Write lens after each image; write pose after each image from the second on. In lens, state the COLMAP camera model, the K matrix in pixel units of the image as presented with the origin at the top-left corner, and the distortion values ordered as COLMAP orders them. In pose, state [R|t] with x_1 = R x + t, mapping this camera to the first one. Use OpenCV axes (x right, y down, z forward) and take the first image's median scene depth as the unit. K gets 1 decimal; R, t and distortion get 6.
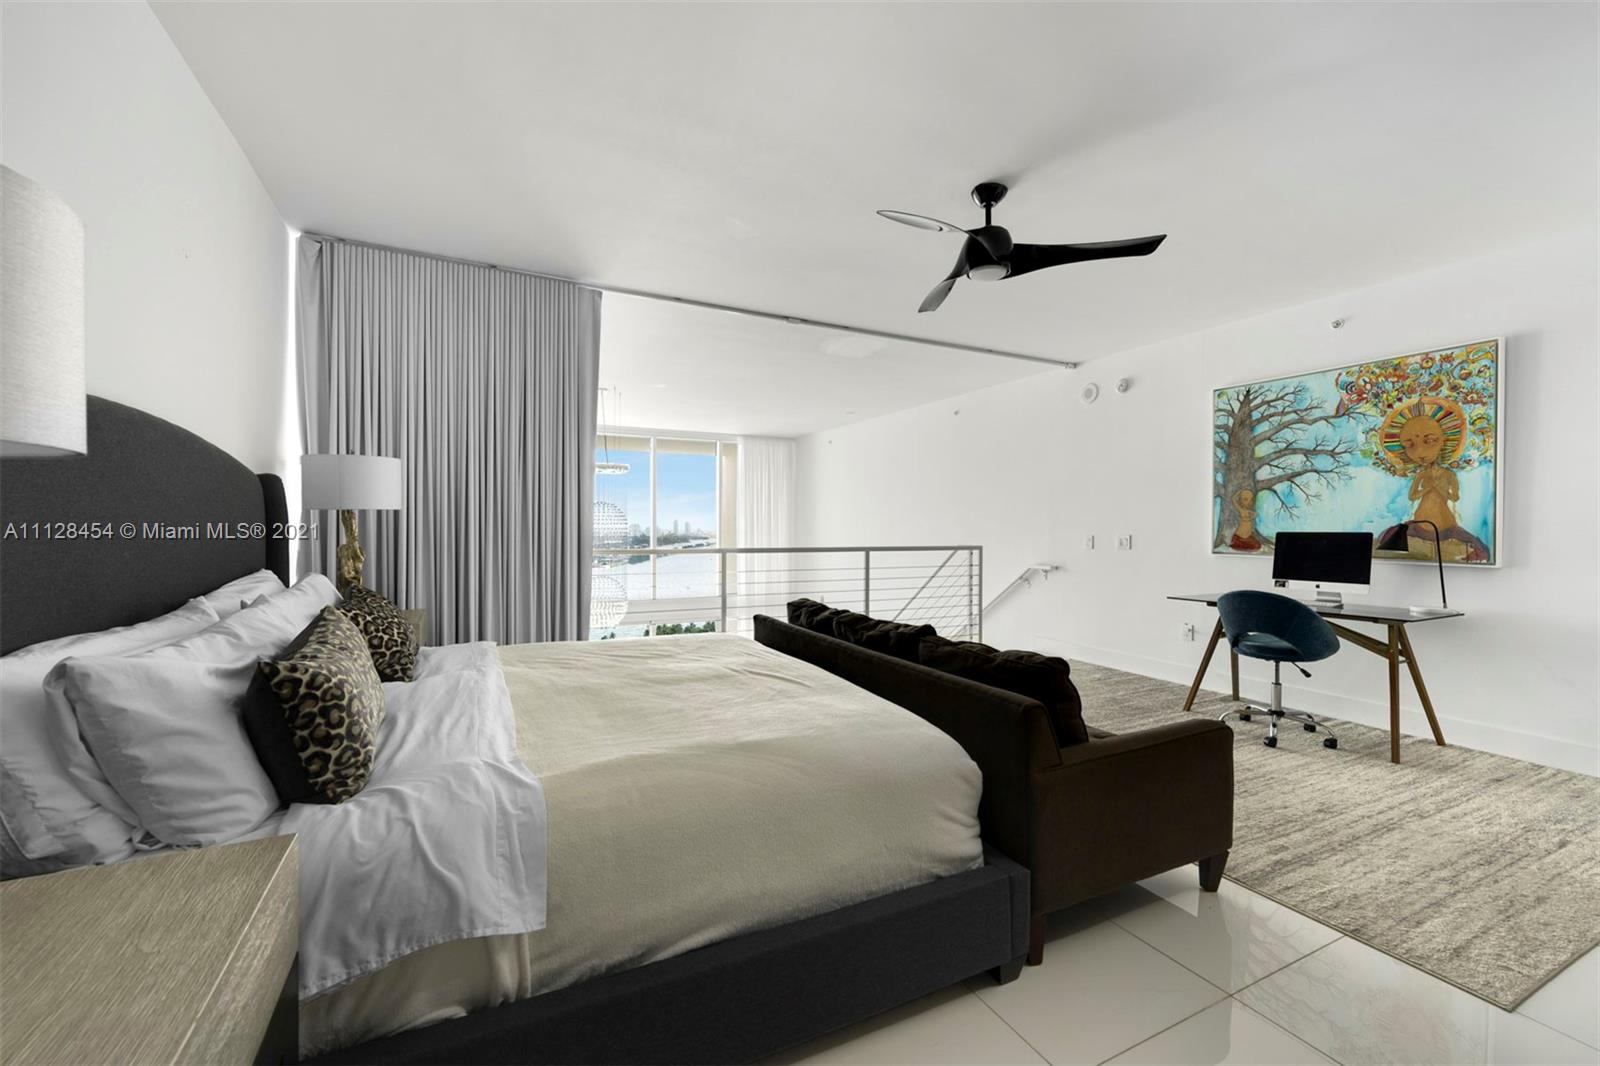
lens RADIAL K [[658.3, 0, 807.9], [0, 658.3, 529.0], [0, 0, 1]] dist [-0.002493, -0.000028]
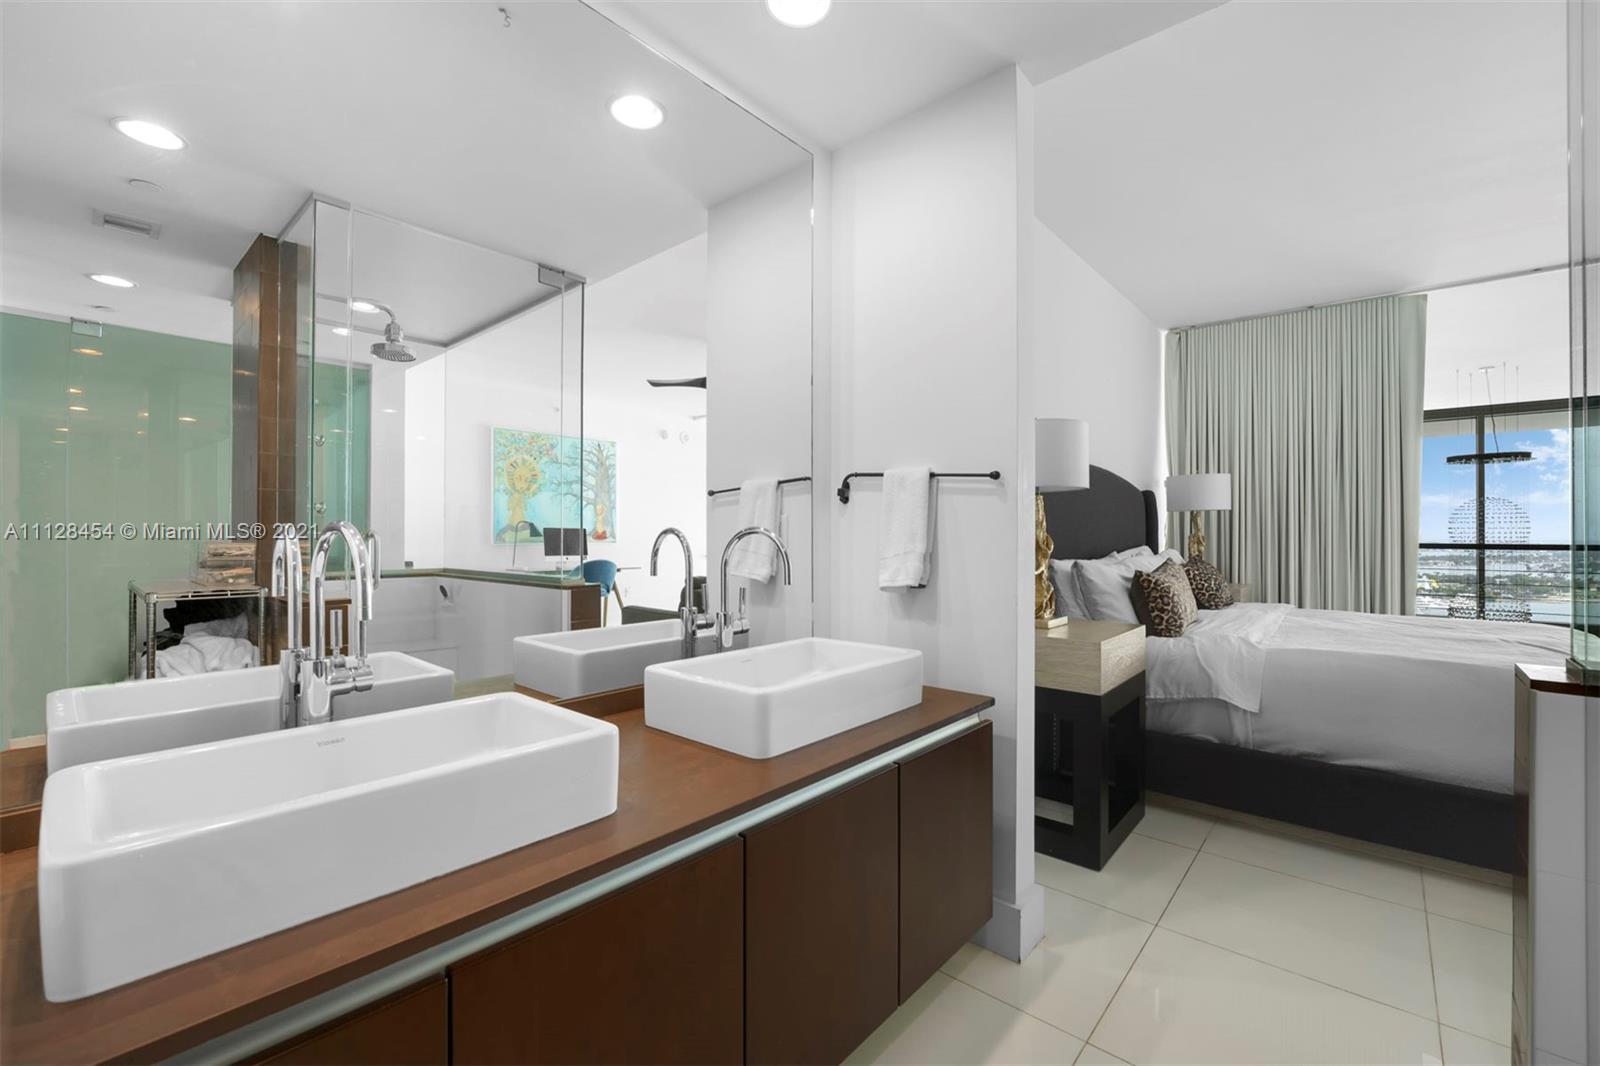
lens RADIAL K [[658.3, 0, 807.9], [0, 658.3, 534.4], [0, 0, 1]] dist [-0.002493, -0.000028]
pose [[0.377975, -0.007111, -0.925788, 0.518285], [-0.000578, 0.999968, -0.007916, 0.053070], [0.925815, 0.003528, 0.377959, -0.560595]]
